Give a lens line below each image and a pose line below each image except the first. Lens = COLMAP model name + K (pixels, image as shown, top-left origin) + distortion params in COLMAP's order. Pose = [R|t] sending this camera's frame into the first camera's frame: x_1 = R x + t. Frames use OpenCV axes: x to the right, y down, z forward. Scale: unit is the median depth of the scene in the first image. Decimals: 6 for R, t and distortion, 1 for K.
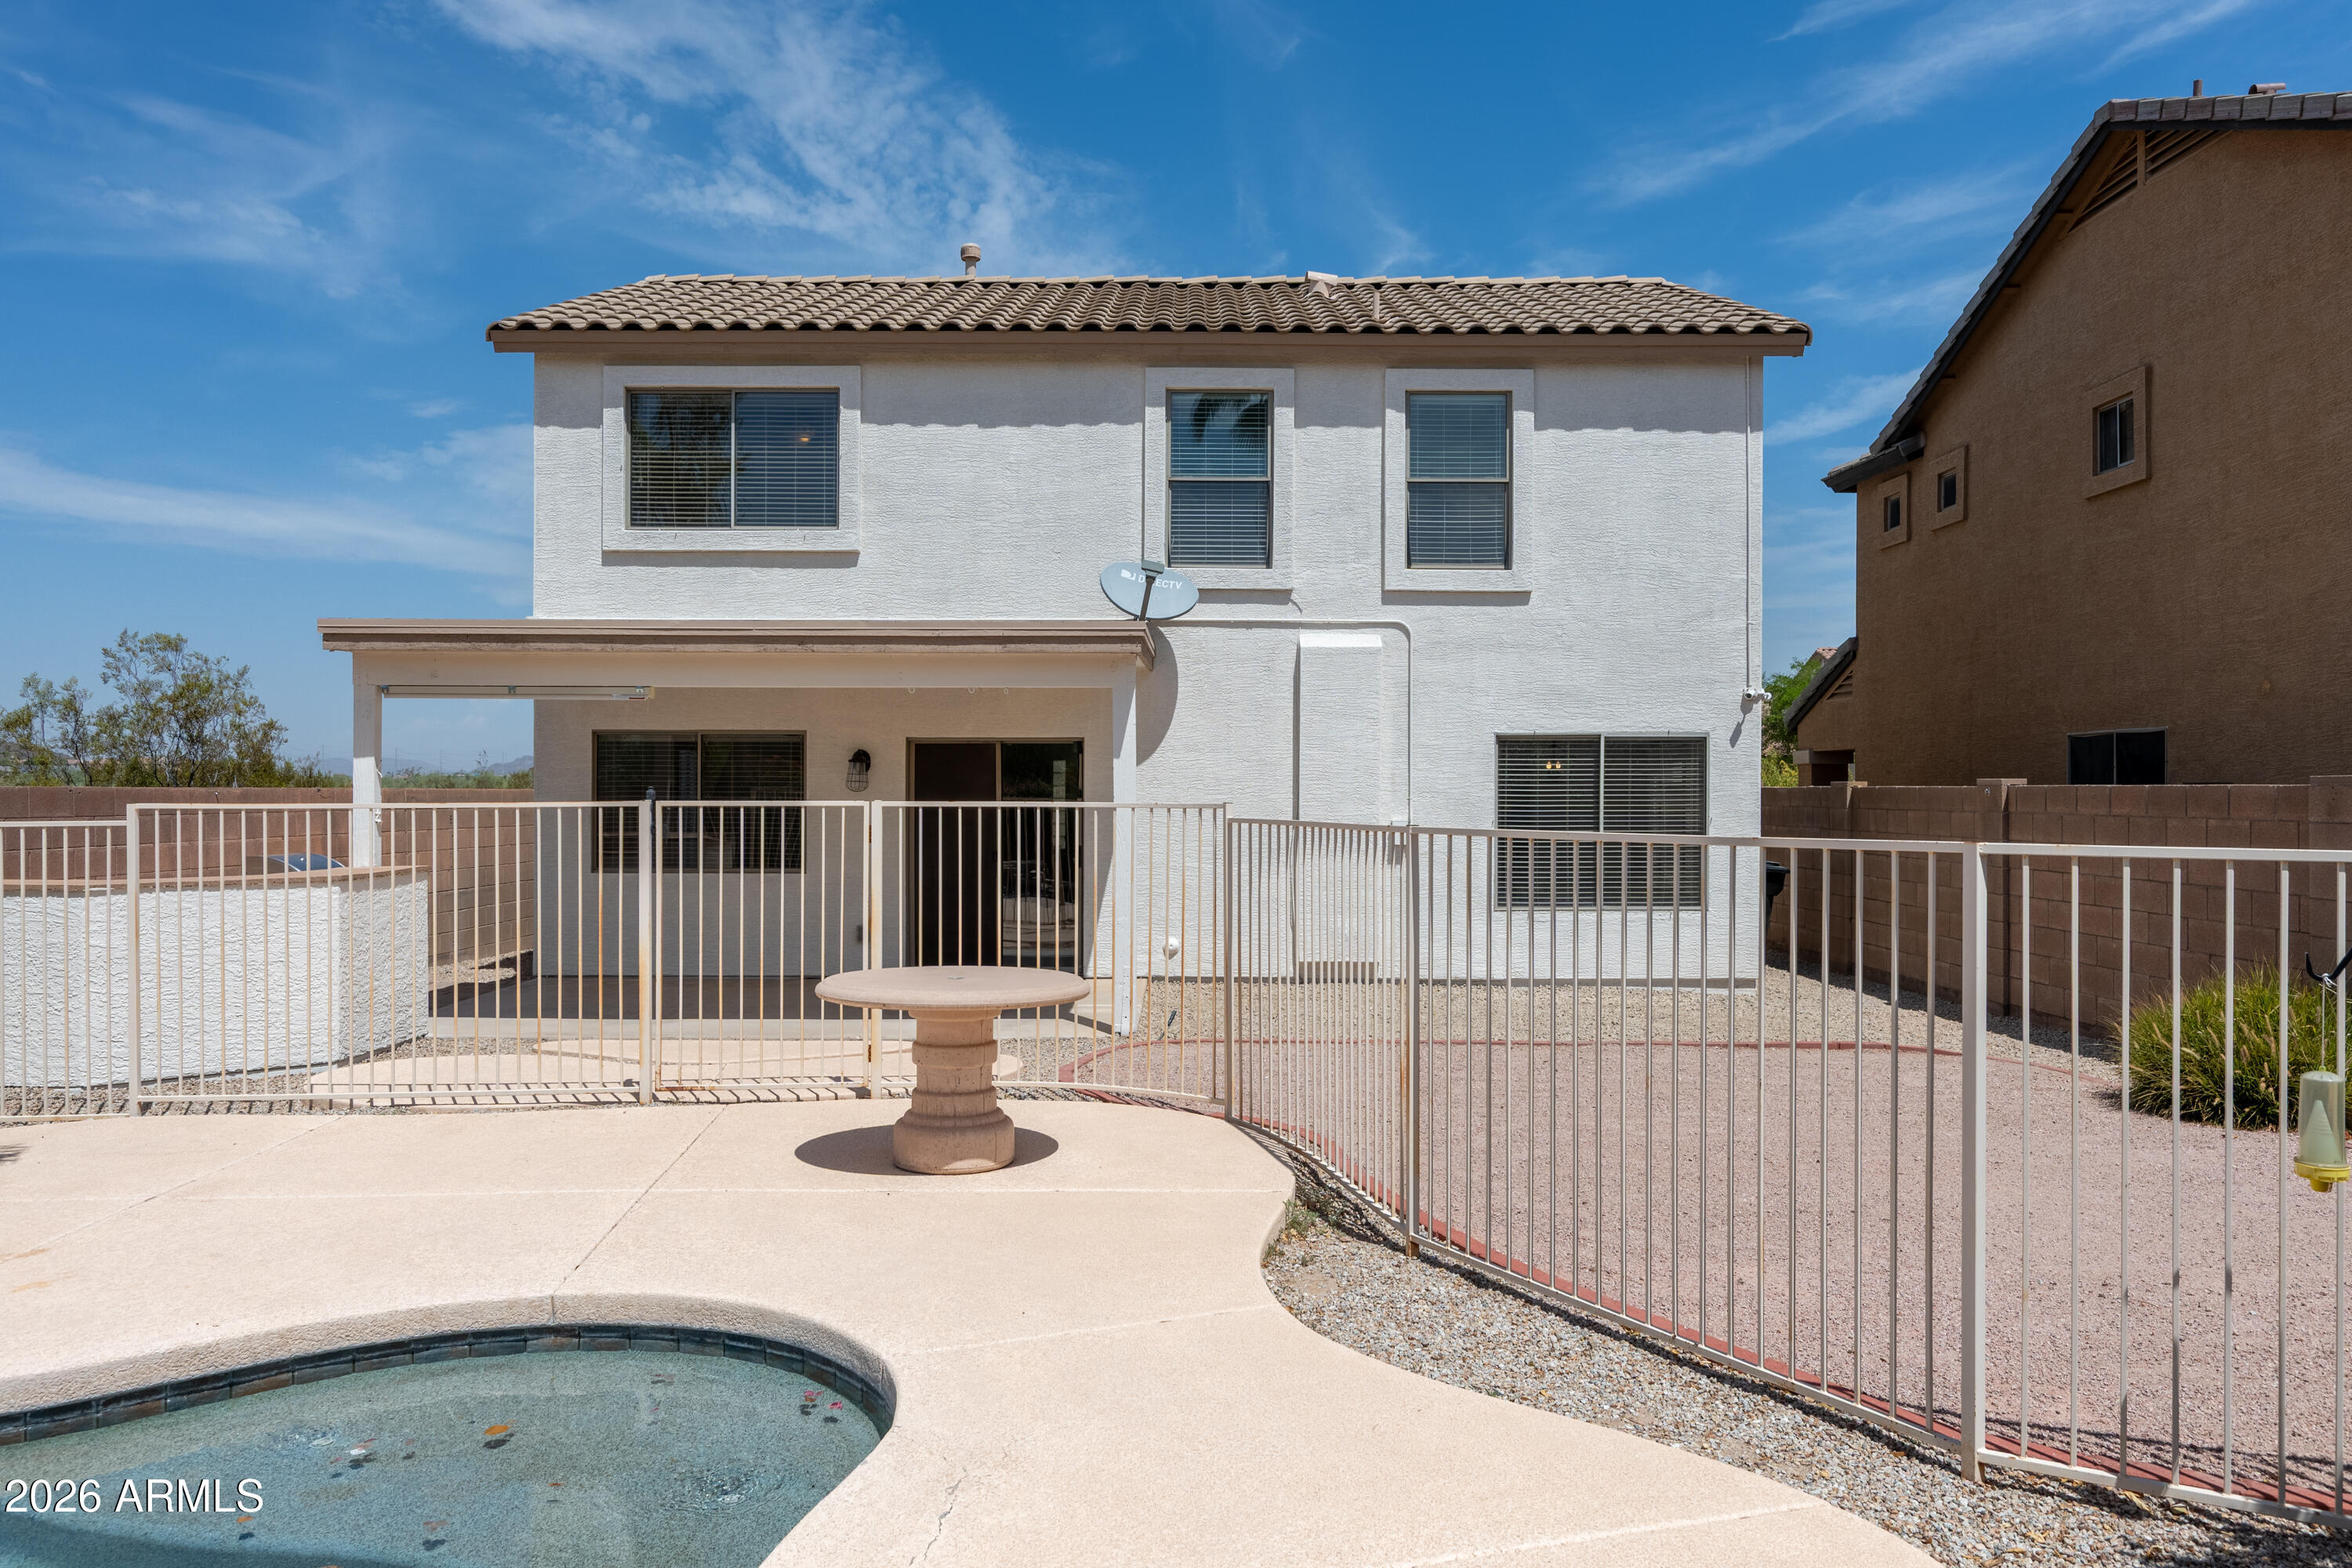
lens RADIAL K [[1566.1, 0, 1175.6], [0, 1566.1, 794.6], [0, 0, 1]] dist [0.026119, -0.000885]
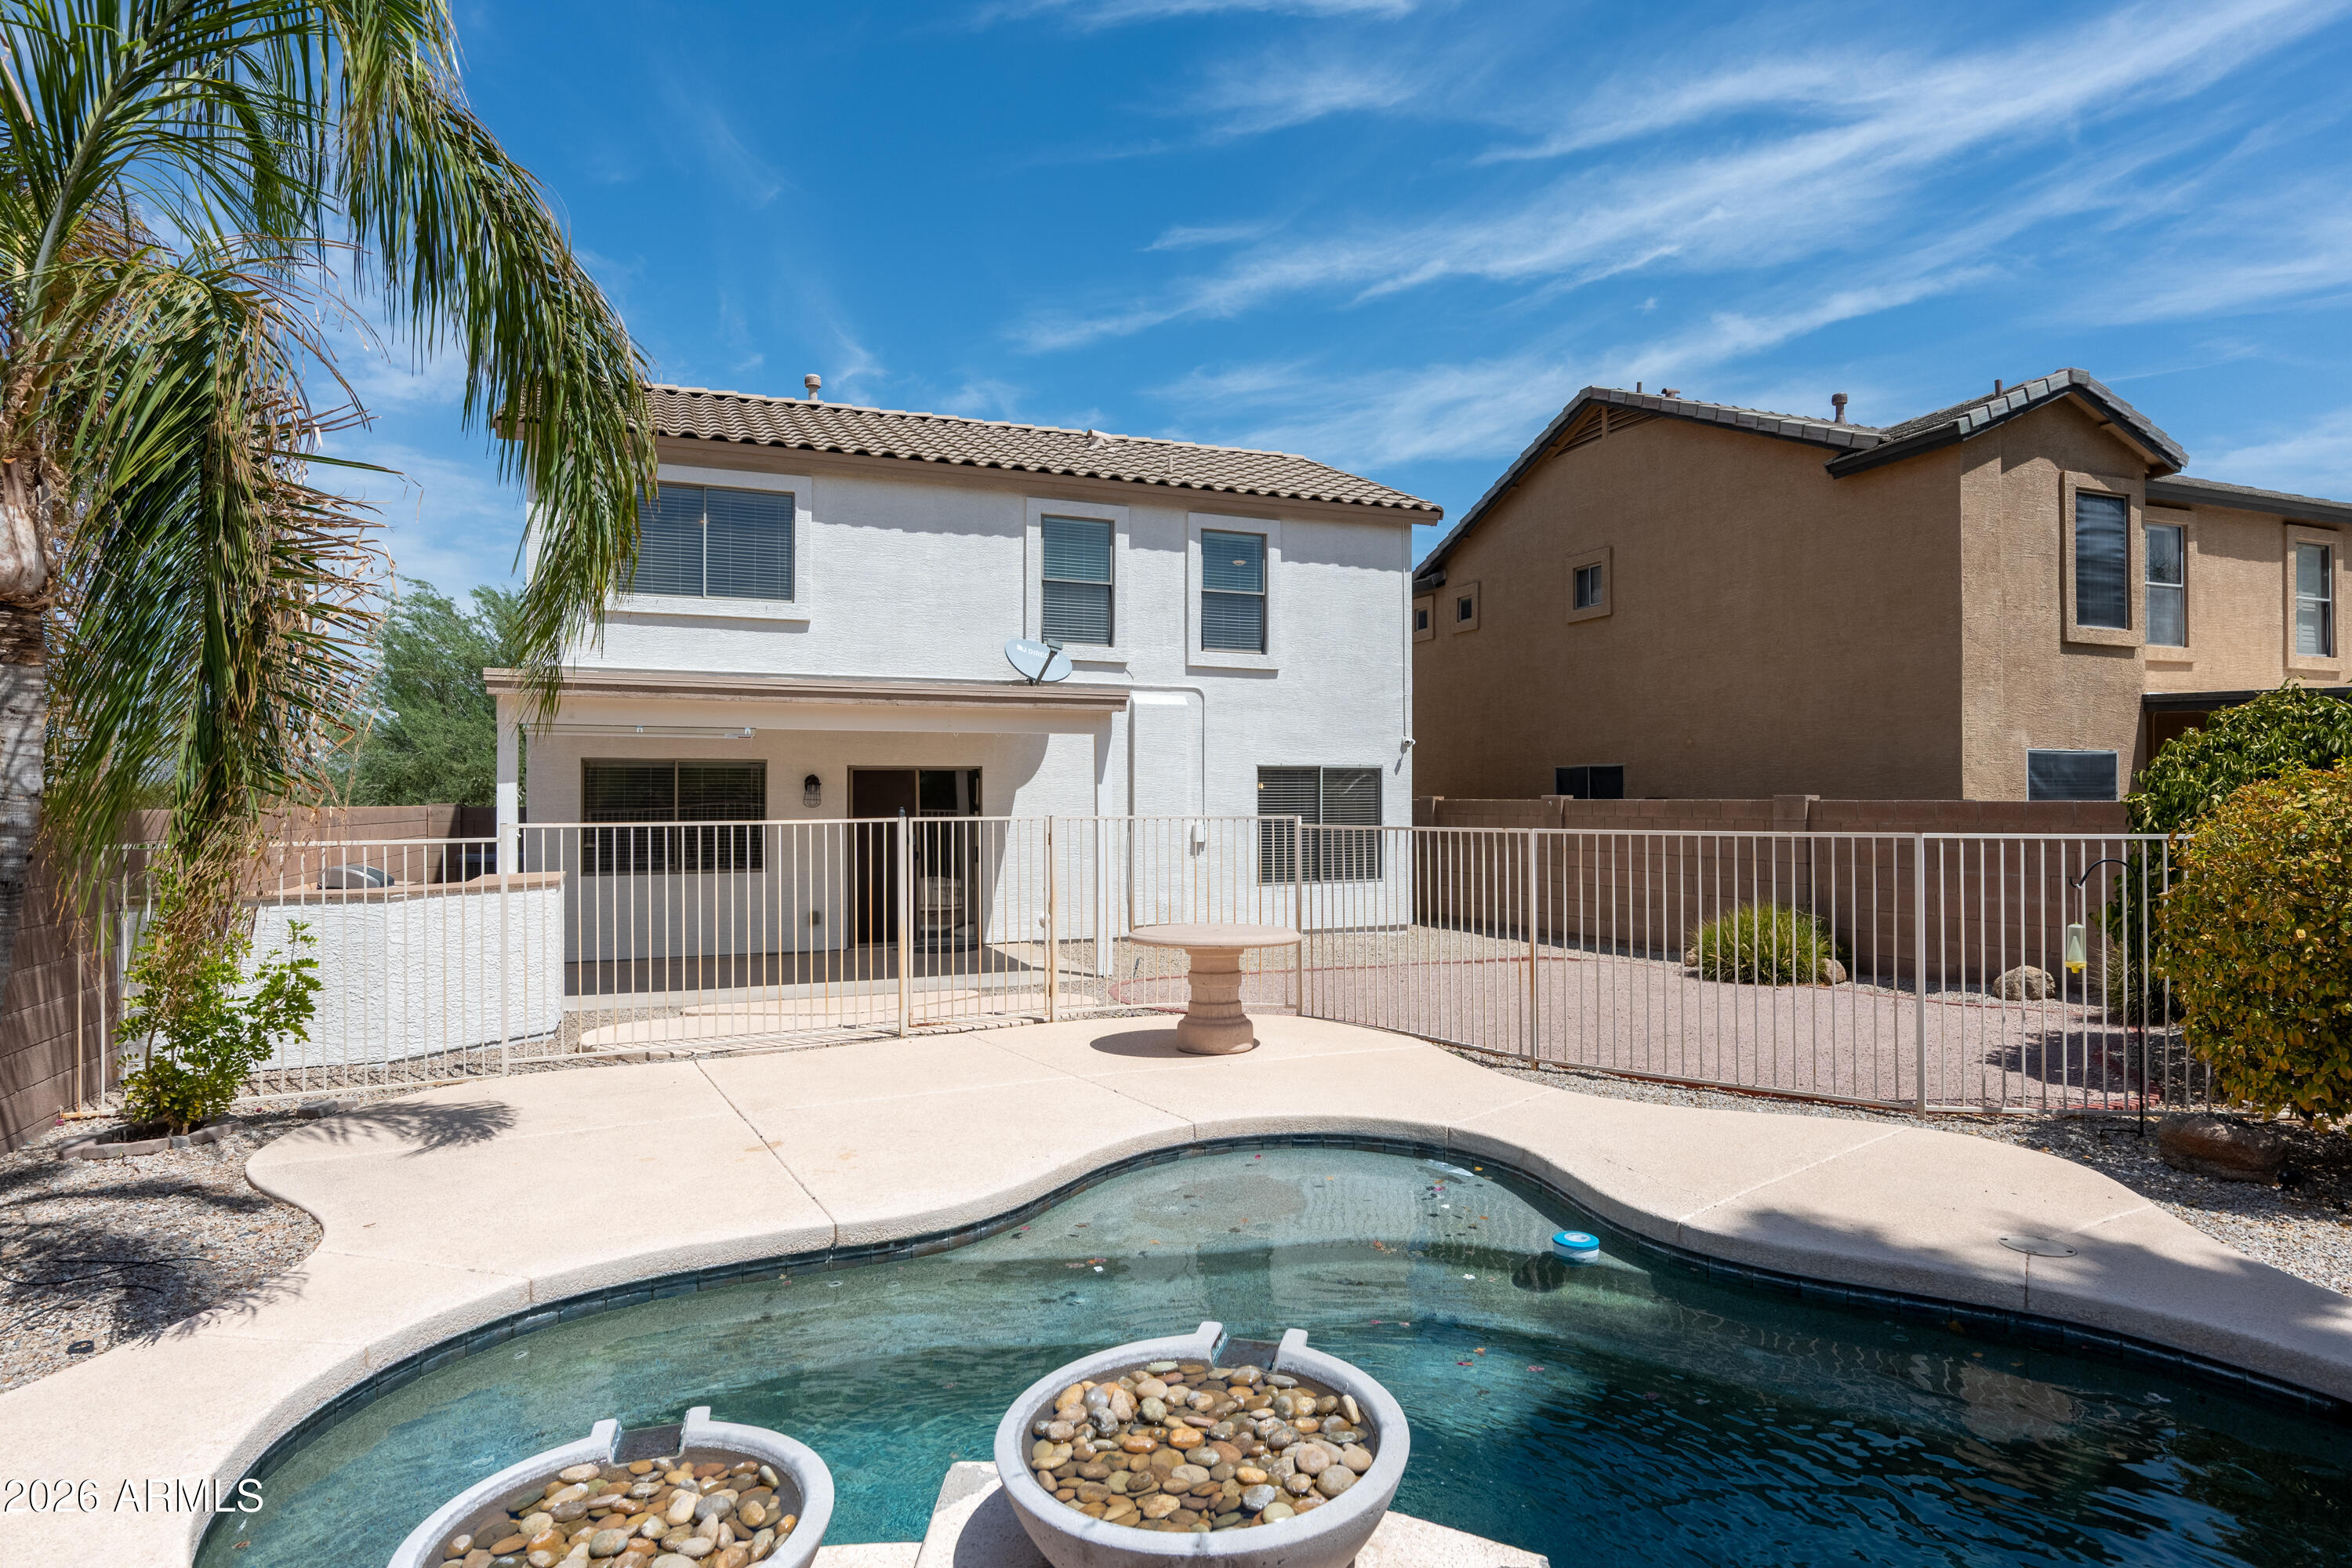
lens RADIAL K [[1276.3, 0, 1175.1], [0, 1276.3, 779.2], [0, 0, 1]] dist [0.044127, -0.000138]
pose [[0.920711, -0.002909, 0.390234, -0.333974], [0.012764, 0.999662, -0.022663, 0.000054], [-0.390036, 0.025847, 0.920437, -0.067853]]
